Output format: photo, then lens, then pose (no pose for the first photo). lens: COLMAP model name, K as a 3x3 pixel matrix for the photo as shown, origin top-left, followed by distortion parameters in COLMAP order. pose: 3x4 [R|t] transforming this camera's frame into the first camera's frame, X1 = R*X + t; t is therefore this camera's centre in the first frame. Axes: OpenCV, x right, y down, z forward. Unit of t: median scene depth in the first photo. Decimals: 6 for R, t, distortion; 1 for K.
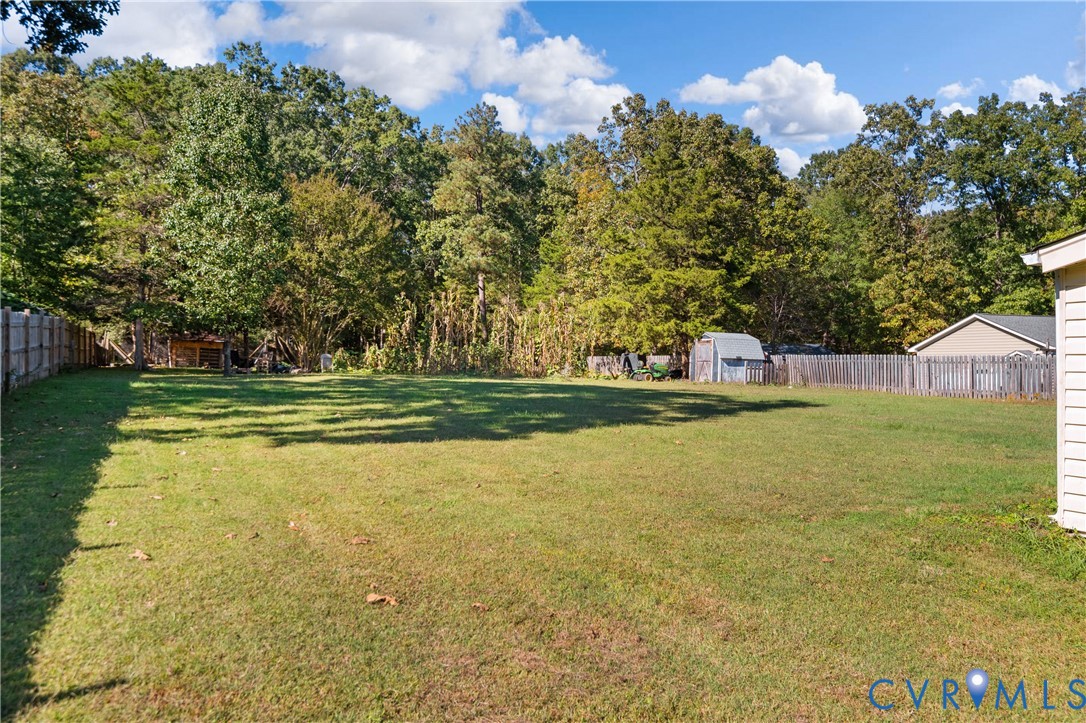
lens RADIAL K [[865.9, 0, 568.4], [0, 865.9, 355.9], [0, 0, 1]] dist [-0.001726, -0.006687]
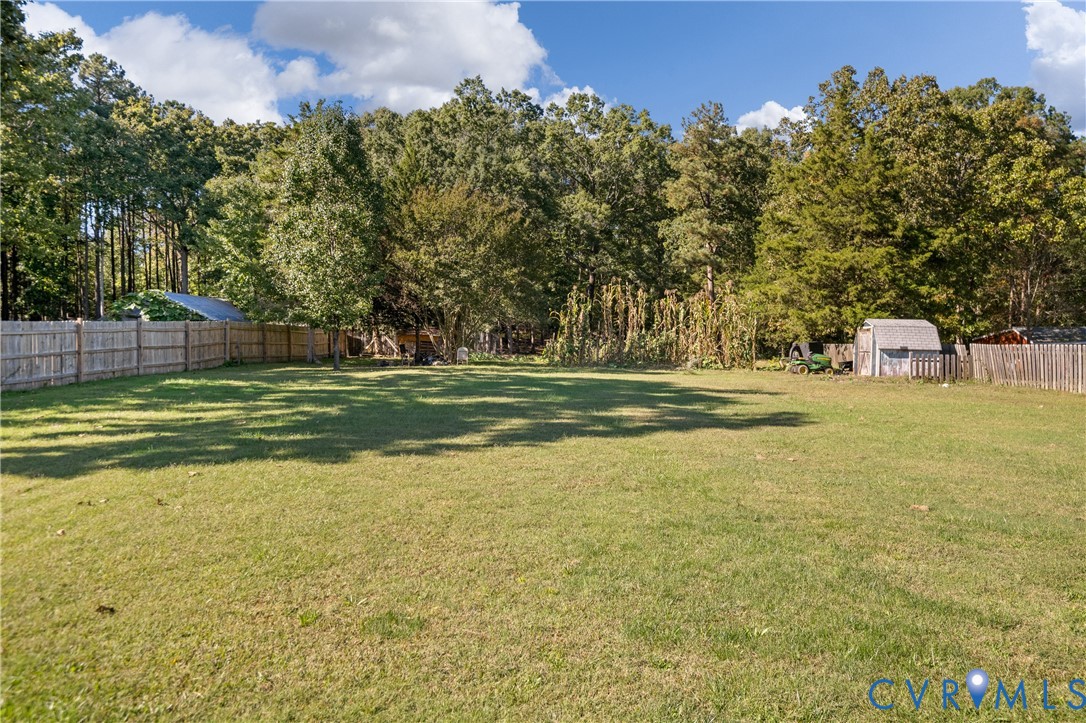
lens RADIAL K [[745.7, 0, 557.5], [0, 745.7, 343.1], [0, 0, 1]] dist [-0.003988, -0.003620]
pose [[0.901255, -0.008473, -0.433206, 0.196936], [0.010055, 0.999949, 0.001361, -0.006844], [0.433172, -0.005583, 0.901294, 0.175503]]
